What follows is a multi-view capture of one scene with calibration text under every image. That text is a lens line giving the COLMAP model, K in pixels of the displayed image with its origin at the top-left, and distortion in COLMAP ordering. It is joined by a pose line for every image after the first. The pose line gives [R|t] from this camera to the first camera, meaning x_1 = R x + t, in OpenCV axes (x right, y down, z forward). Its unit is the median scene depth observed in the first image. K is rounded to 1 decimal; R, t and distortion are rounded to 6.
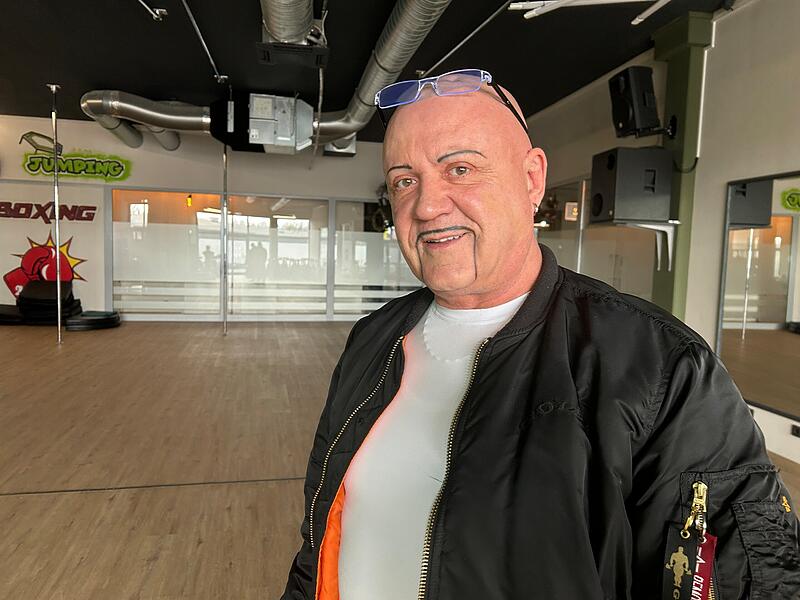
lens RADIAL K [[610.4, 0, 400.0], [0, 610.4, 300.0], [0, 0, 1]] dist [-0.002578, -0.002052]
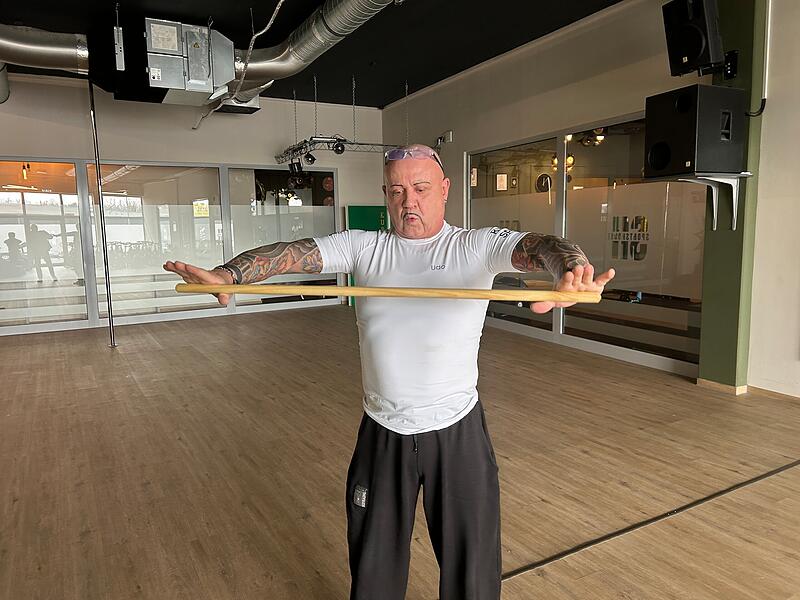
lens RADIAL K [[605.0, 0, 400.0], [0, 605.0, 300.0], [0, 0, 1]] dist [0.040447, -0.053352]
pose [[0.954256, -0.083611, 0.287062, -0.149541], [0.071113, 0.996021, 0.053714, -0.015664], [-0.290411, -0.030843, 0.956405, 0.159418]]
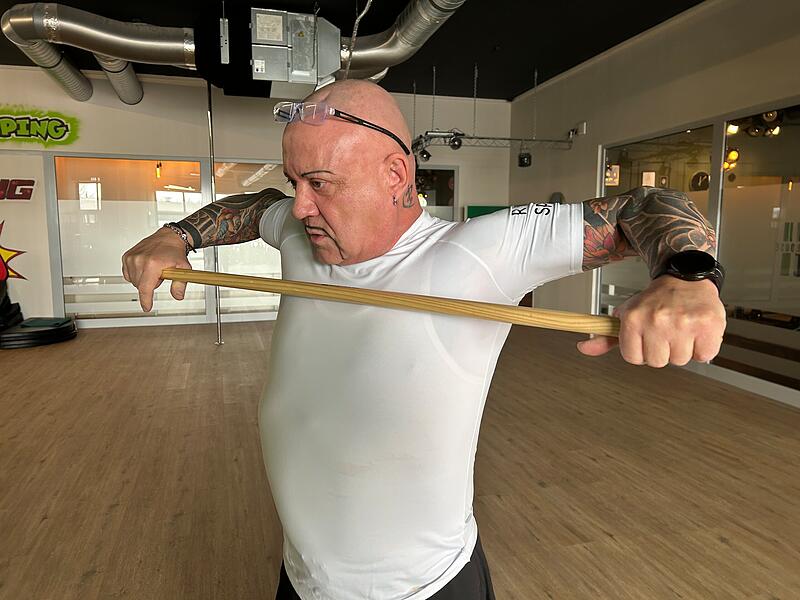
lens RADIAL K [[605.0, 0, 400.0], [0, 605.0, 300.0], [0, 0, 1]] dist [0.040447, -0.053352]
pose [[0.997075, -0.038381, 0.066086, -0.104267], [0.035819, 0.998576, 0.039530, -0.019207], [-0.067509, -0.037047, 0.997031, 0.216173]]
